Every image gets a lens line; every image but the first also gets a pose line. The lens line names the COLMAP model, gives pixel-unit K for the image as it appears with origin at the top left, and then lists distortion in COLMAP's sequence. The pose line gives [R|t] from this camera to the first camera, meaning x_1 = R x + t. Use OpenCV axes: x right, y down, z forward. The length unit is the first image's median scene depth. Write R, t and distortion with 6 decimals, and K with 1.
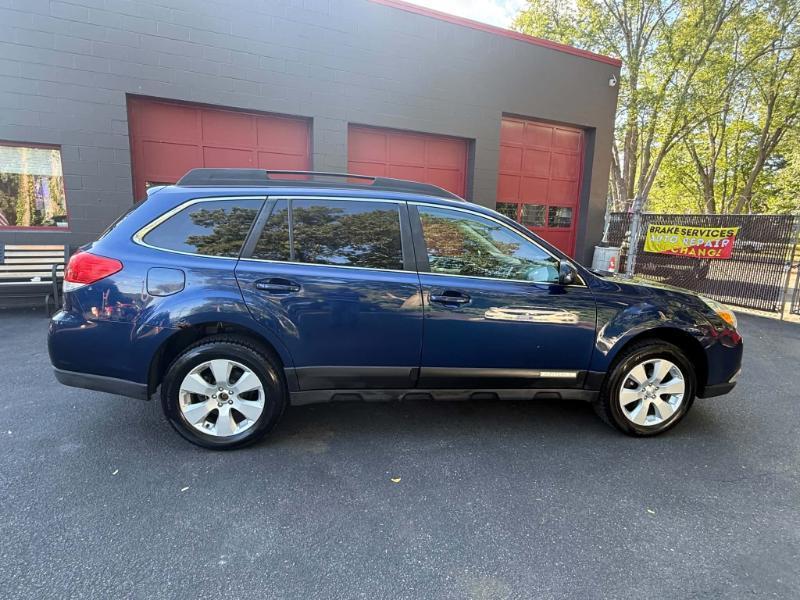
lens RADIAL K [[421.5, 0, 404.2], [0, 421.5, 296.6], [0, 0, 1]] dist [0.000035, -0.001071]
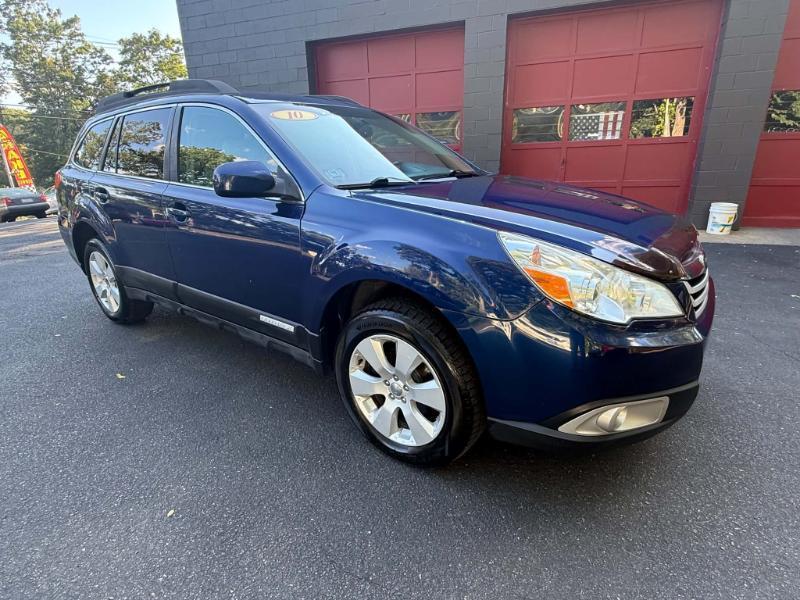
lens RADIAL K [[431.8, 0, 397.4], [0, 431.8, 299.5], [0, 0, 1]] dist [0.007281, -0.001520]
pose [[0.709786, 0.170502, -0.683471, 0.999897], [-0.074497, 0.982992, 0.167857, 0.000914], [0.700467, -0.068227, 0.710417, 0.591732]]
